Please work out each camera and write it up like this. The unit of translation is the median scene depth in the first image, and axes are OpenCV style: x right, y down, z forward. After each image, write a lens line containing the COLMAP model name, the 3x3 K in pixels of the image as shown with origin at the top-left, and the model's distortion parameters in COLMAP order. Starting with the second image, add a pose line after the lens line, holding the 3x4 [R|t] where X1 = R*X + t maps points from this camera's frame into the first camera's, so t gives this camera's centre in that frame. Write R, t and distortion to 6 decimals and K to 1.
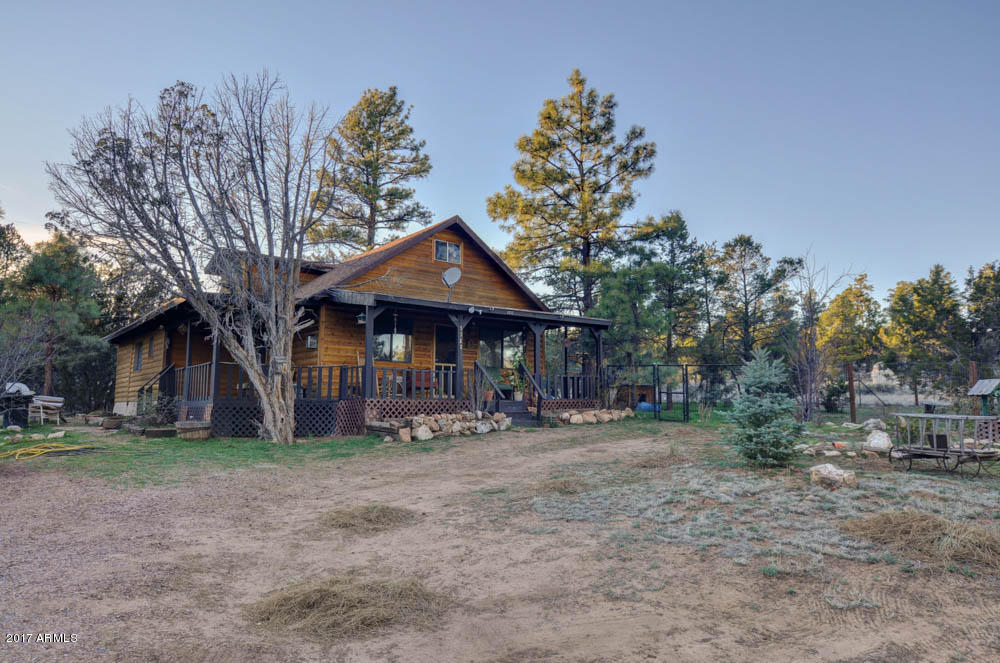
lens RADIAL K [[617.2, 0, 496.6], [0, 617.2, 338.2], [0, 0, 1]] dist [-0.003413, -0.000671]
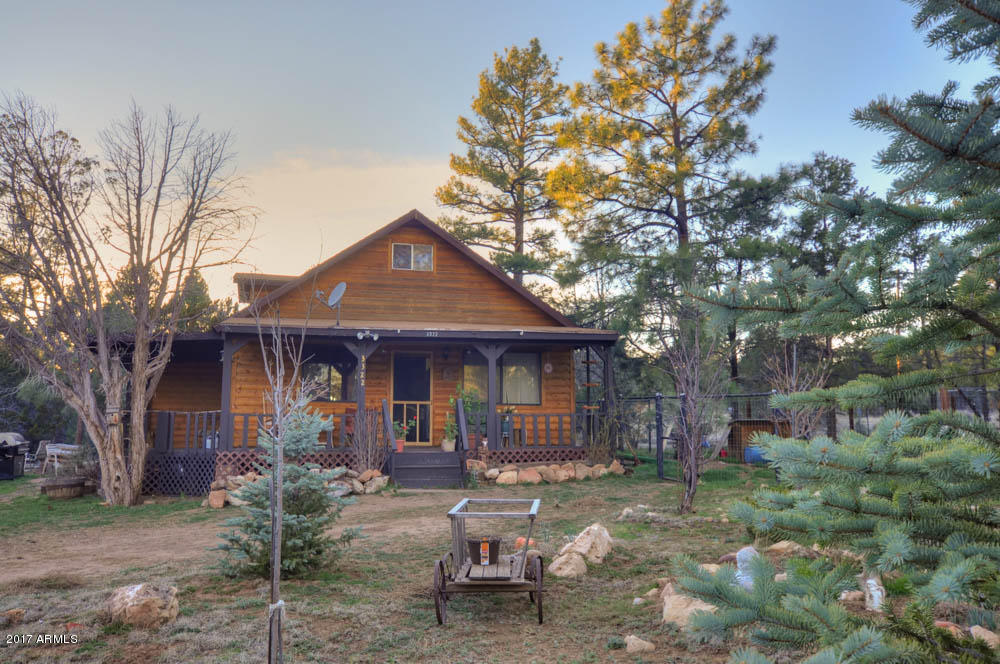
lens RADIAL K [[798.1, 0, 497.0], [0, 798.1, 330.1], [0, 0, 1]] dist [0.029532, 0.002783]
pose [[0.912594, -0.059820, -0.404468, 0.499786], [0.049126, 0.998115, -0.036778, -0.006307], [0.405906, 0.013693, 0.913812, 0.144974]]
